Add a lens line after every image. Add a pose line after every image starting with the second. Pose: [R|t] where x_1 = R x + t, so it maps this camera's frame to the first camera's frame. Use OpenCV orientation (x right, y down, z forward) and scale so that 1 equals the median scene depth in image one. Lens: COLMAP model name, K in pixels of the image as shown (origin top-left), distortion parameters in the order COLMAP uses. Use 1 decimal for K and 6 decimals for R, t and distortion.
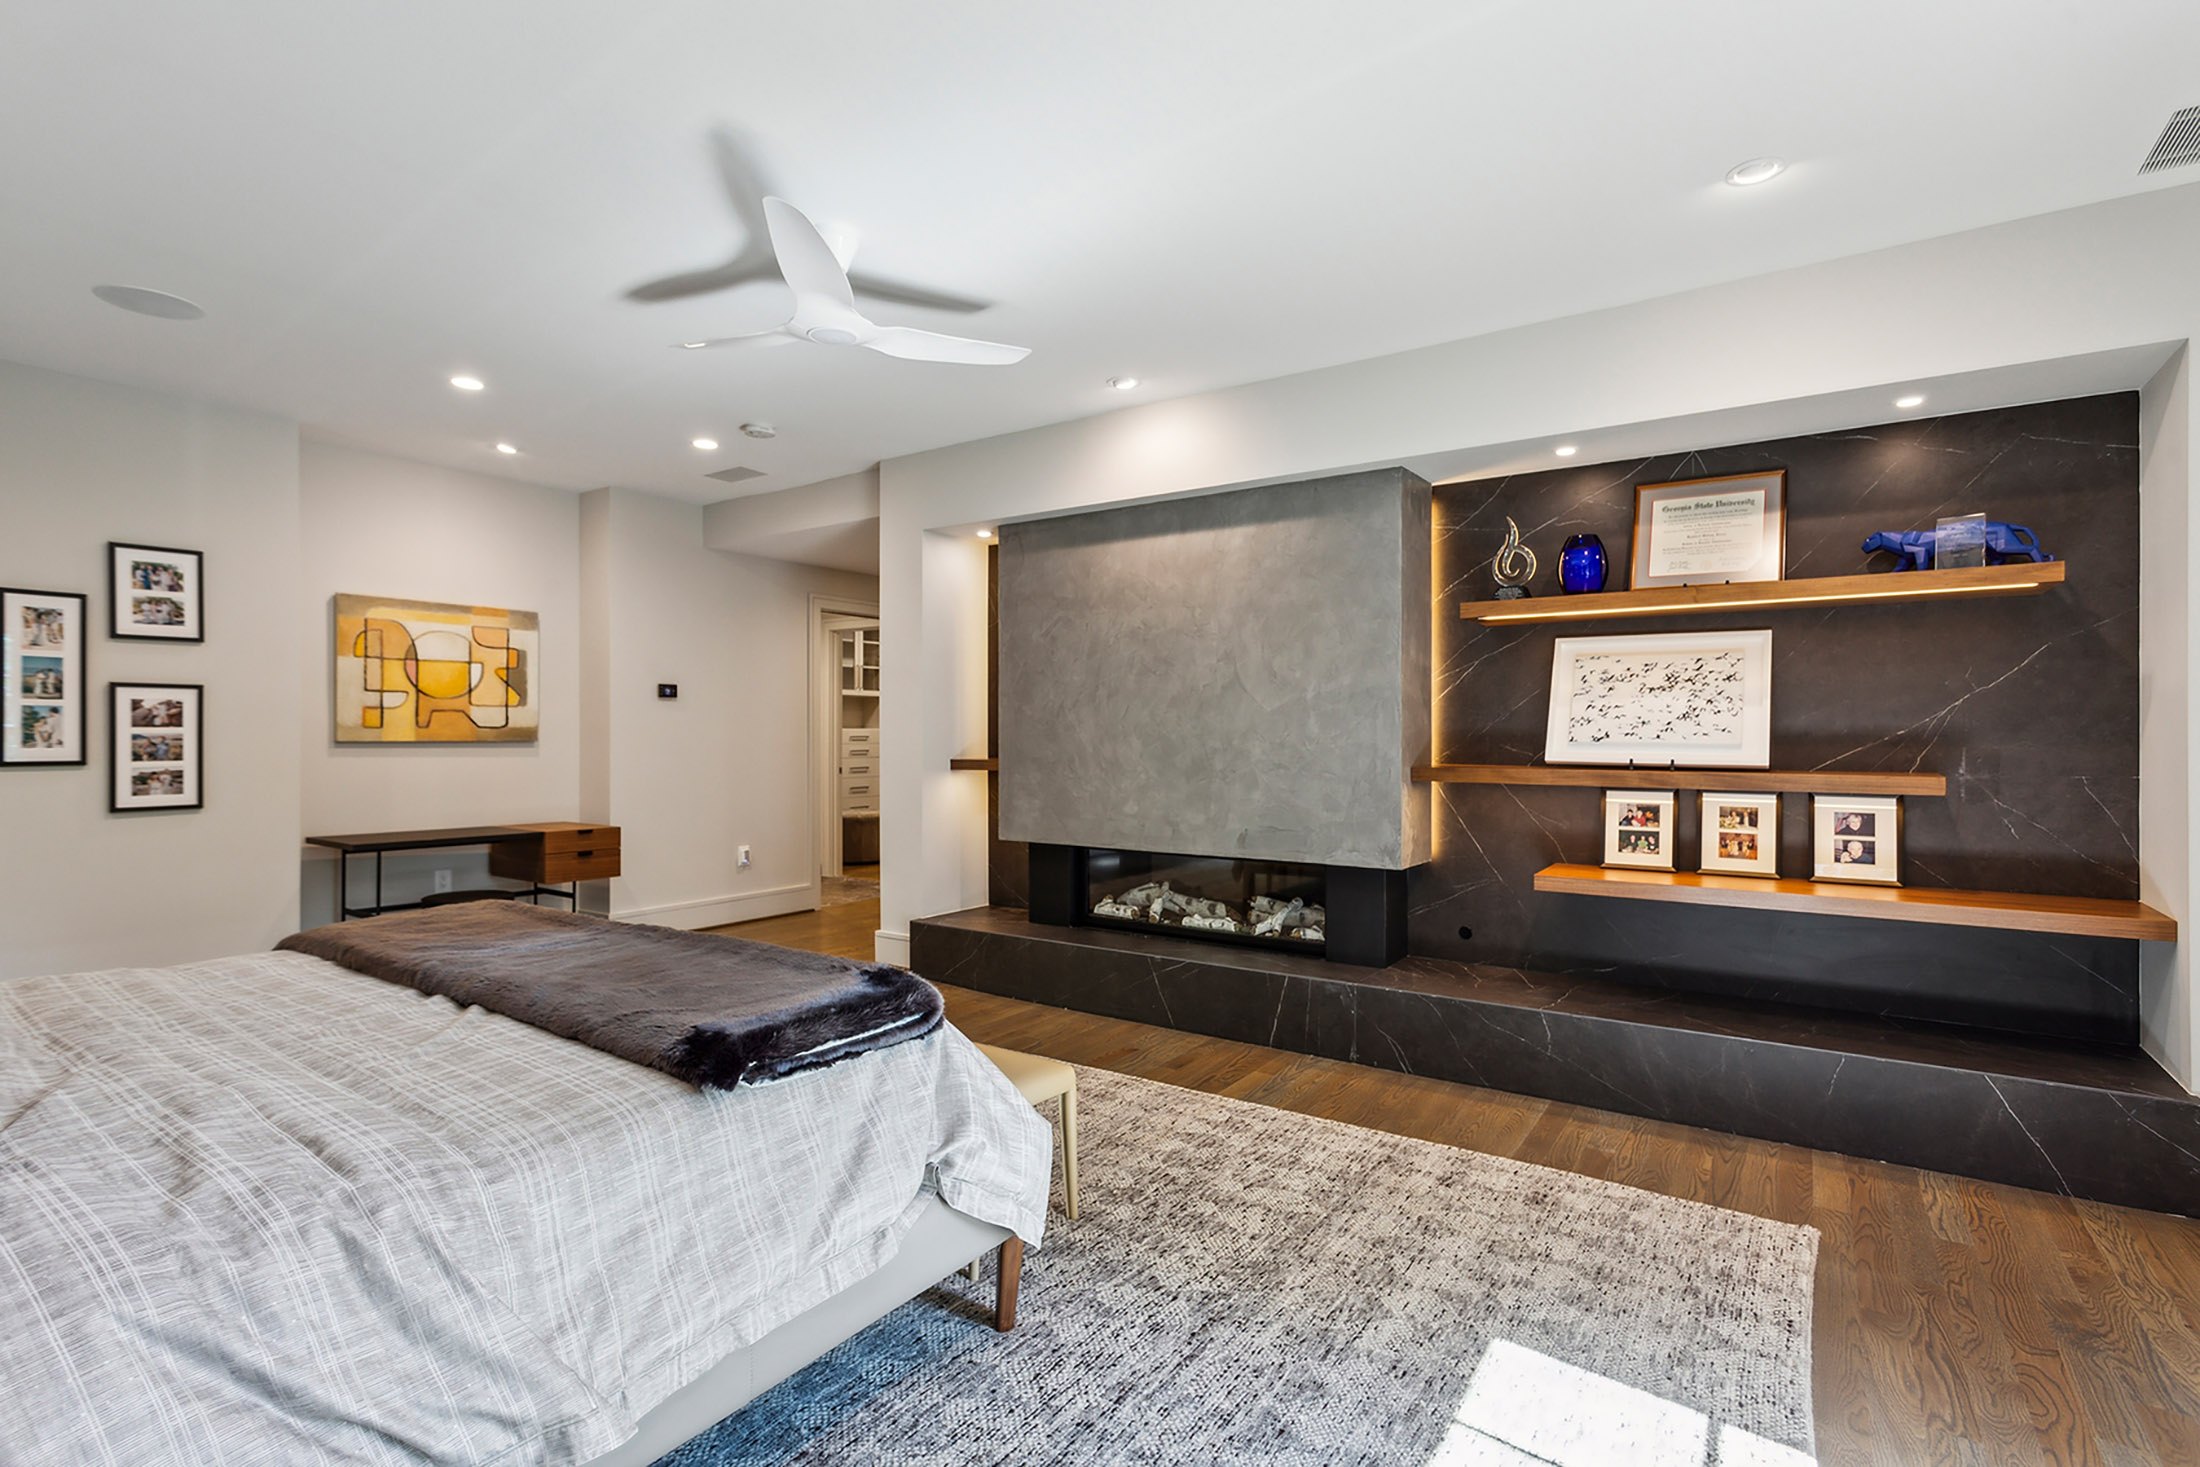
lens RADIAL K [[1055.1, 0, 1096.4], [0, 1055.1, 735.2], [0, 0, 1]] dist [0.001903, -0.000548]
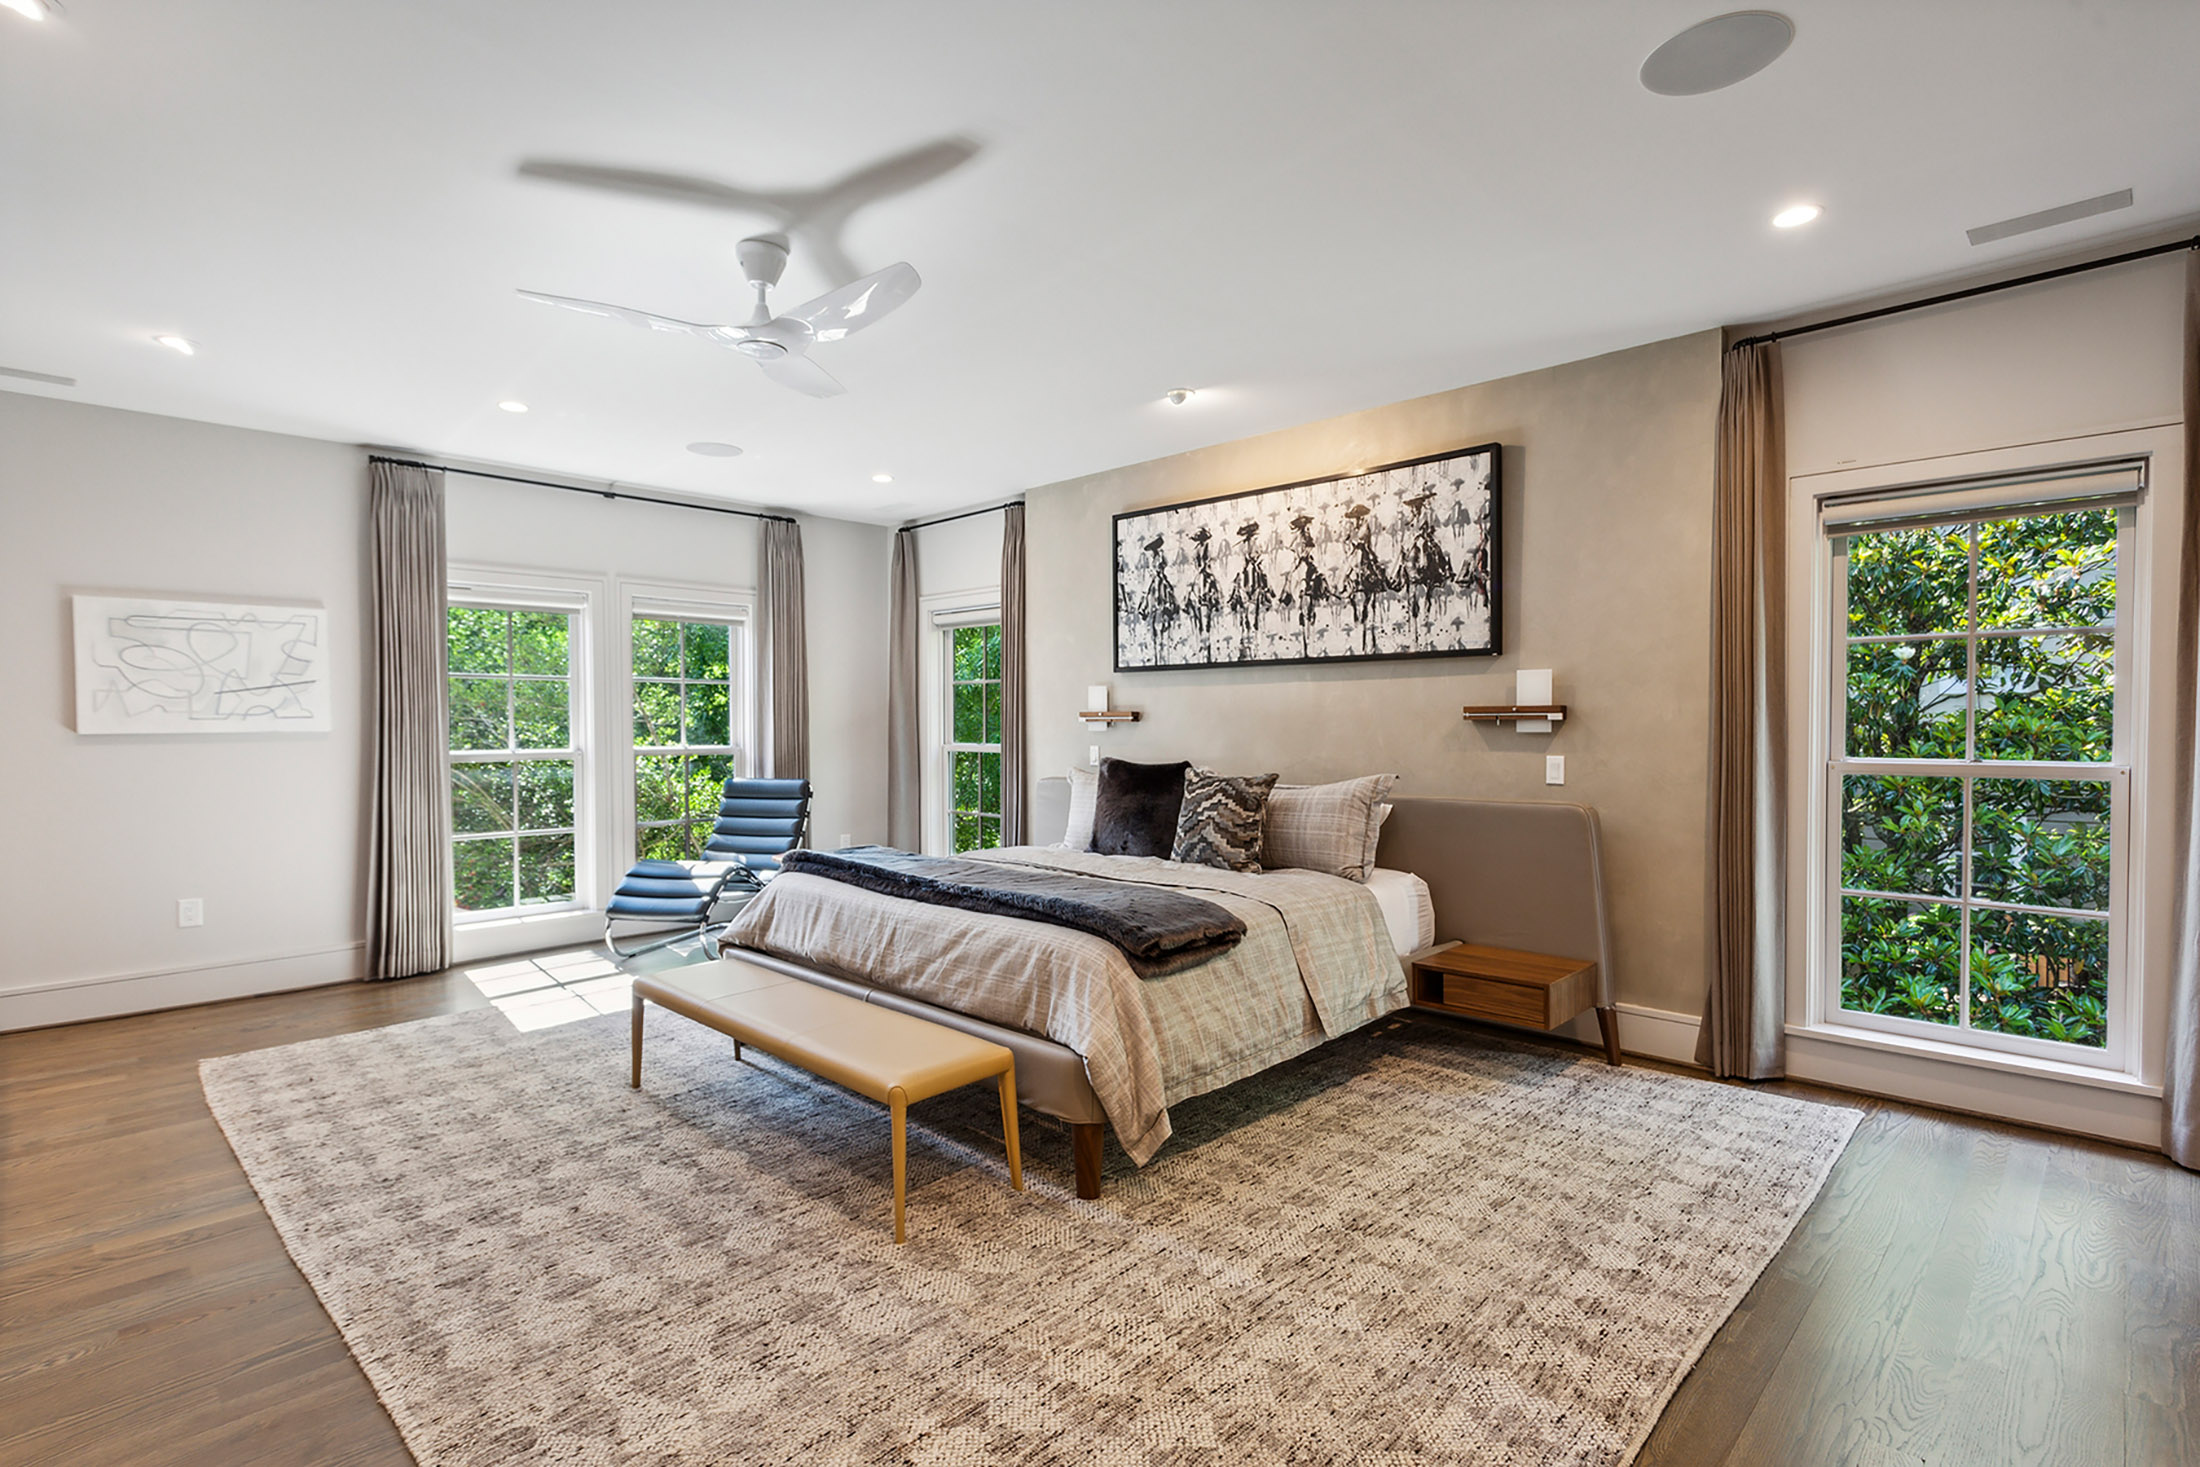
lens RADIAL K [[1055.1, 0, 1101.4], [0, 1055.1, 729.4], [0, 0, 1]] dist [0.001903, -0.000548]
pose [[-0.982306, -0.000751, 0.187281, -0.803184], [0.004607, 0.999592, 0.028175, -0.043122], [-0.187226, 0.028539, -0.981902, 2.033080]]
